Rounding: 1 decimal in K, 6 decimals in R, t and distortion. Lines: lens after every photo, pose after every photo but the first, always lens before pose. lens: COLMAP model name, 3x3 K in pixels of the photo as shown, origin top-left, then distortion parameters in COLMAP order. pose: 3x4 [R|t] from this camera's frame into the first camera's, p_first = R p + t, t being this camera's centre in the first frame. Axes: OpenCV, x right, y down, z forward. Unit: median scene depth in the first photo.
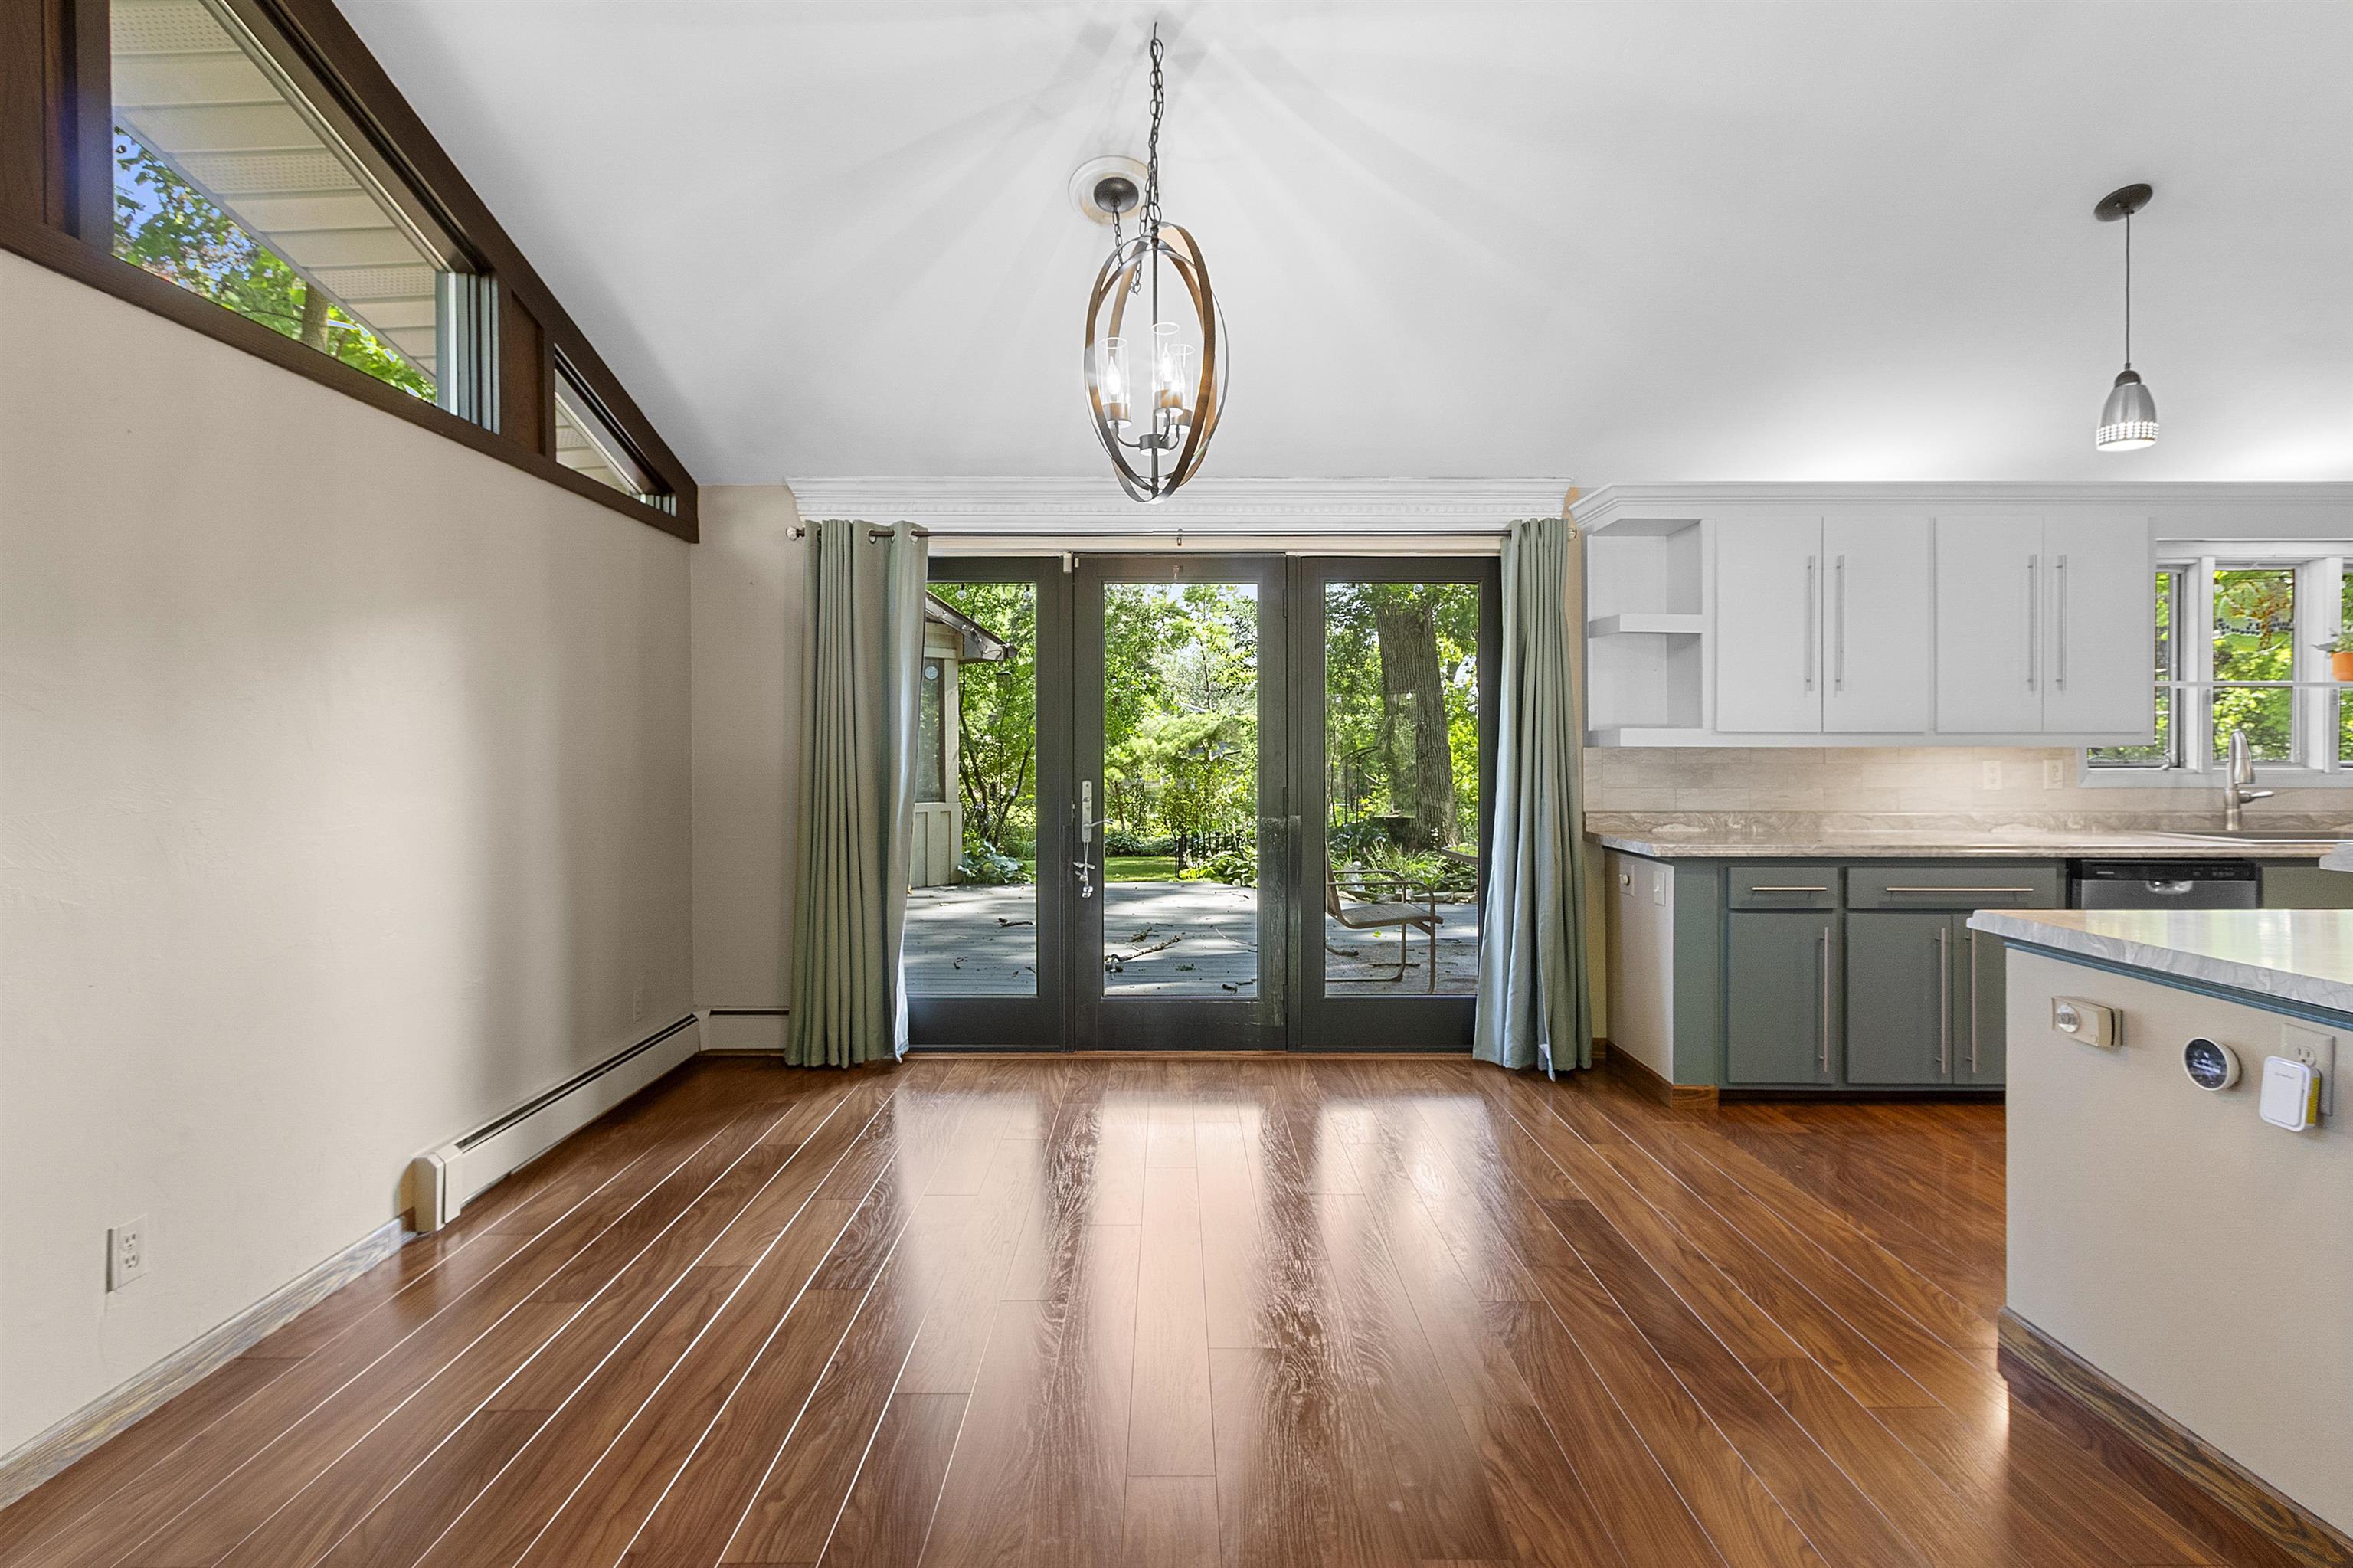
lens RADIAL K [[1096.5, 0, 1168.4], [0, 1096.5, 752.8], [0, 0, 1]] dist [0.001076, -0.000560]
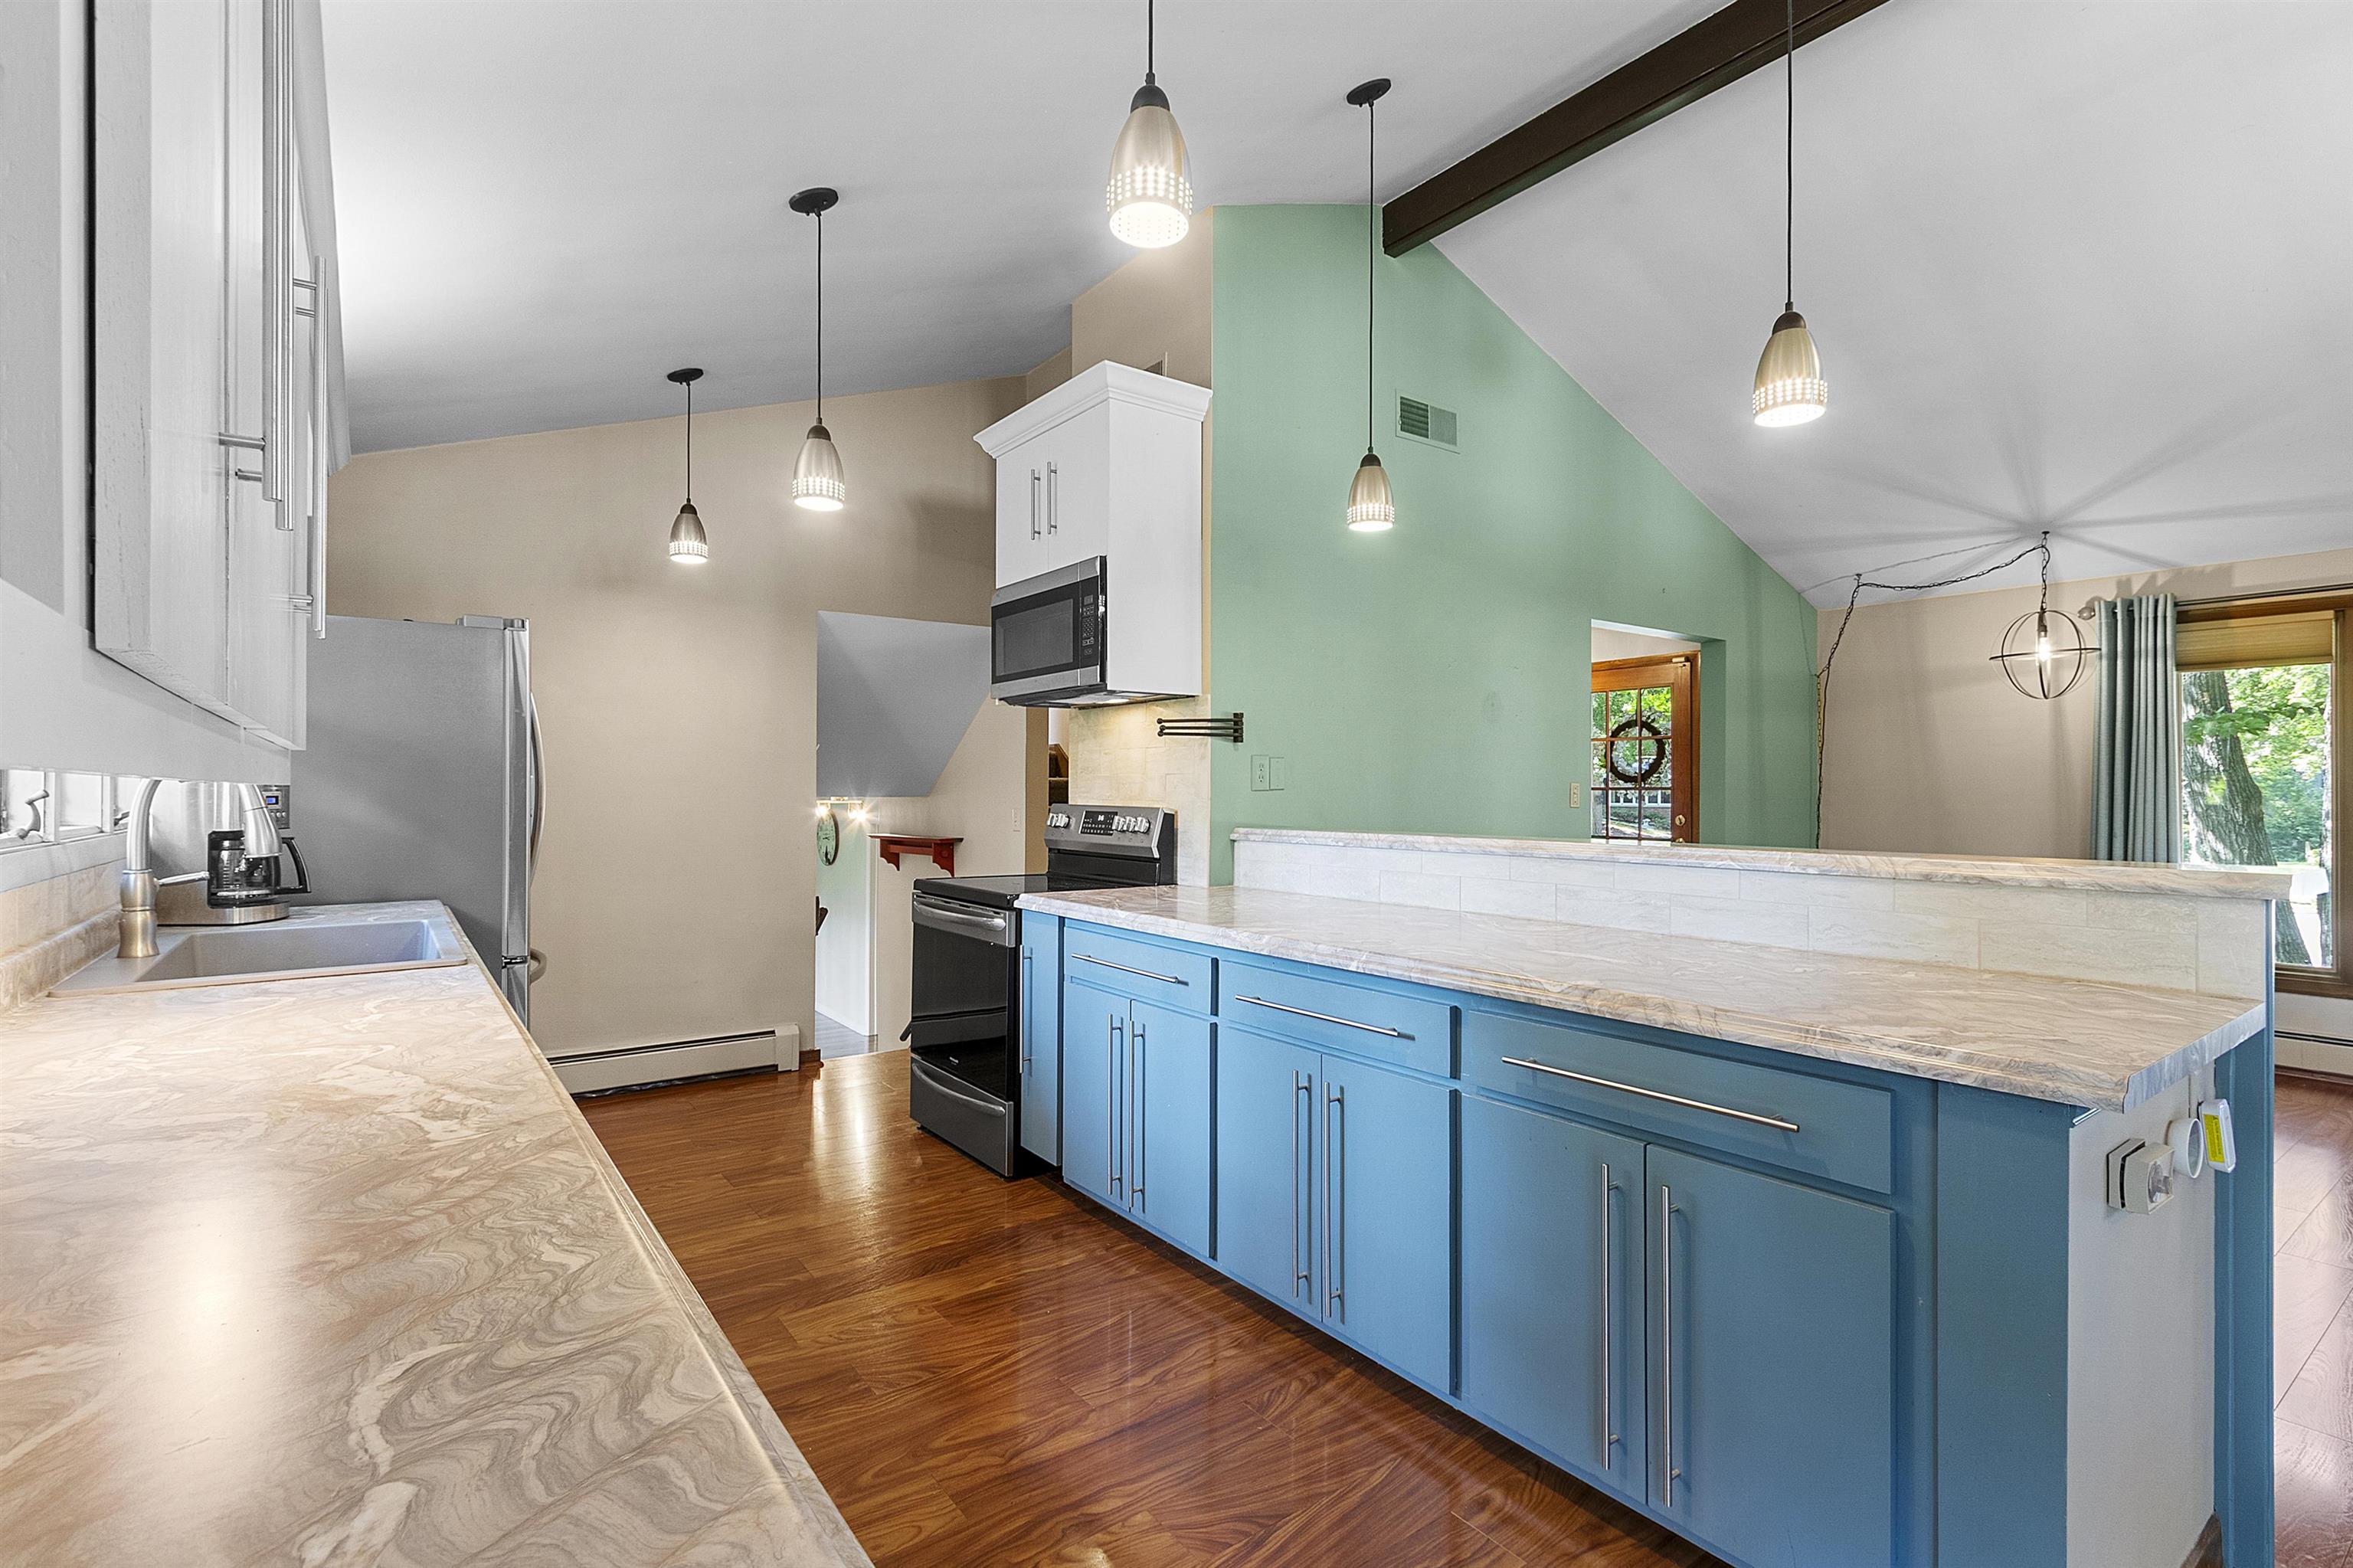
lens RADIAL K [[1080.0, 0, 1167.3], [0, 1080.0, 792.6], [0, 0, 1]] dist [0.003390, 0.000053]
pose [[-0.592871, -0.001012, 0.805297, 0.326031], [0.003552, 0.999986, 0.003872, -0.003156], [-0.805290, 0.005156, -0.592859, 0.963614]]
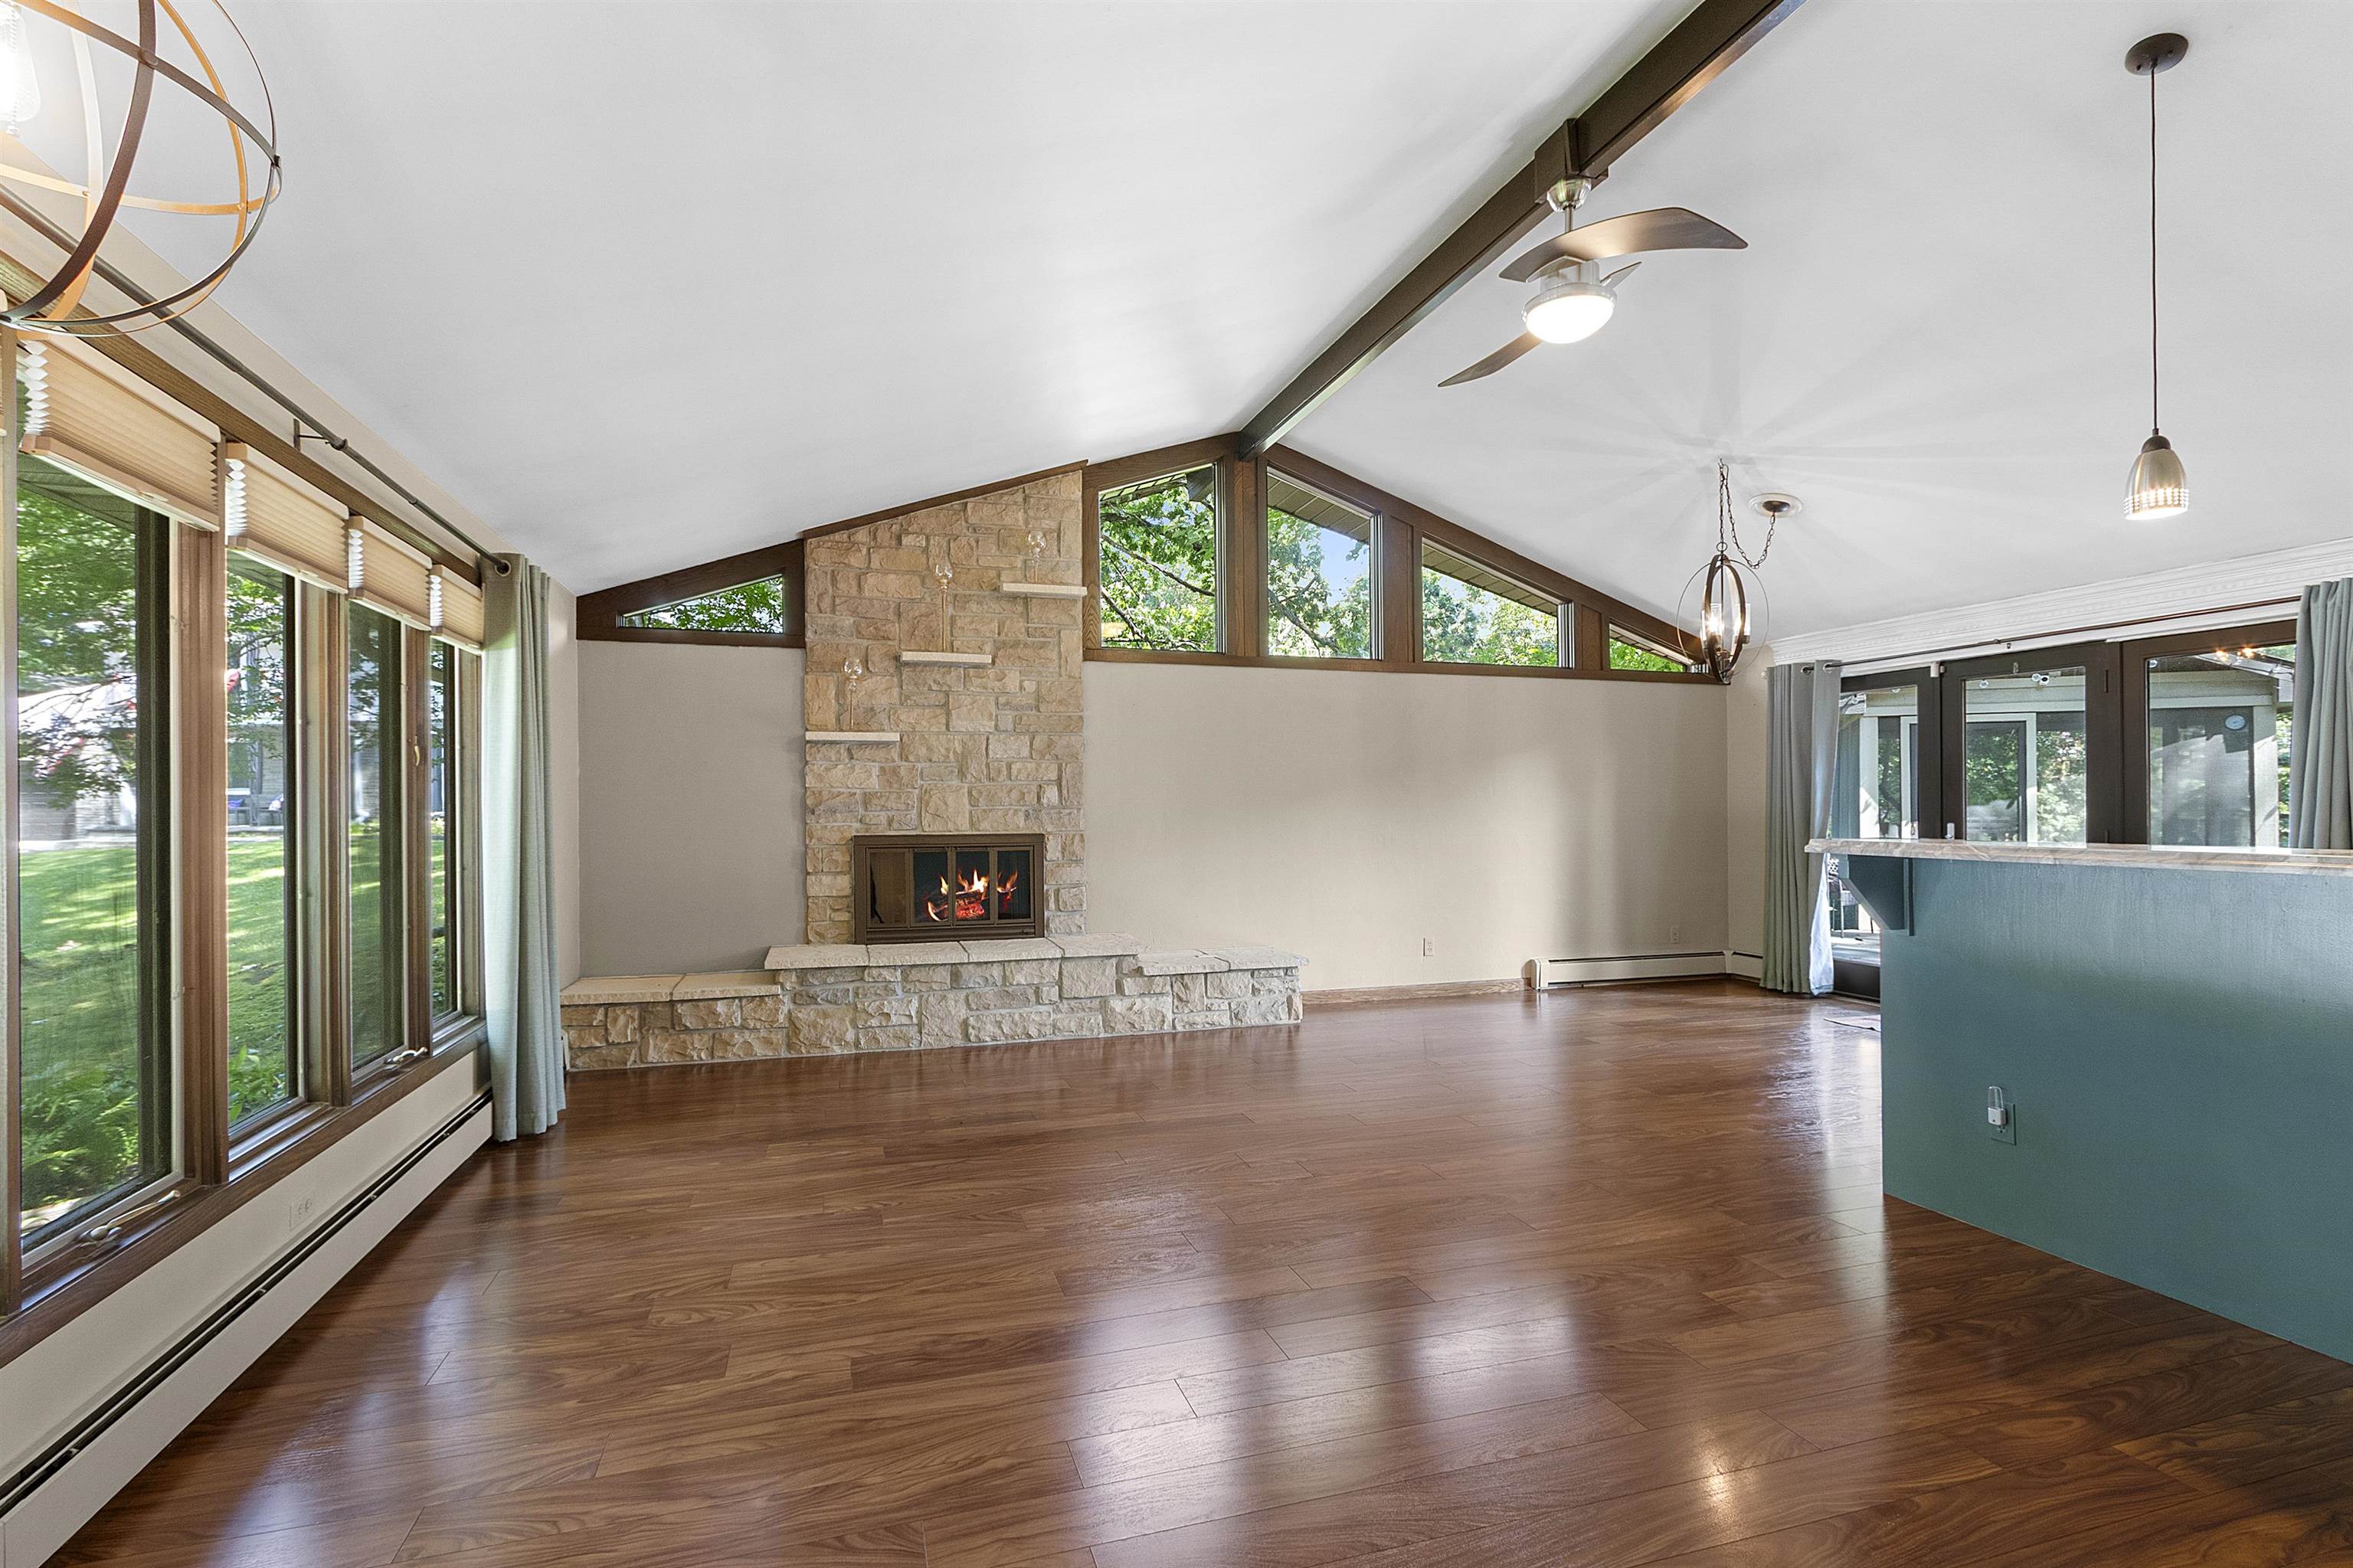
lens RADIAL K [[1088.5, 0, 1164.9], [0, 1088.5, 813.2], [0, 0, 1]] dist [0.001246, 0.000051]
pose [[0.294671, 0.005678, -0.955582, 1.048957], [-0.003591, 0.999982, 0.004834, 0.010480], [0.955592, 0.002007, 0.294686, -0.405978]]
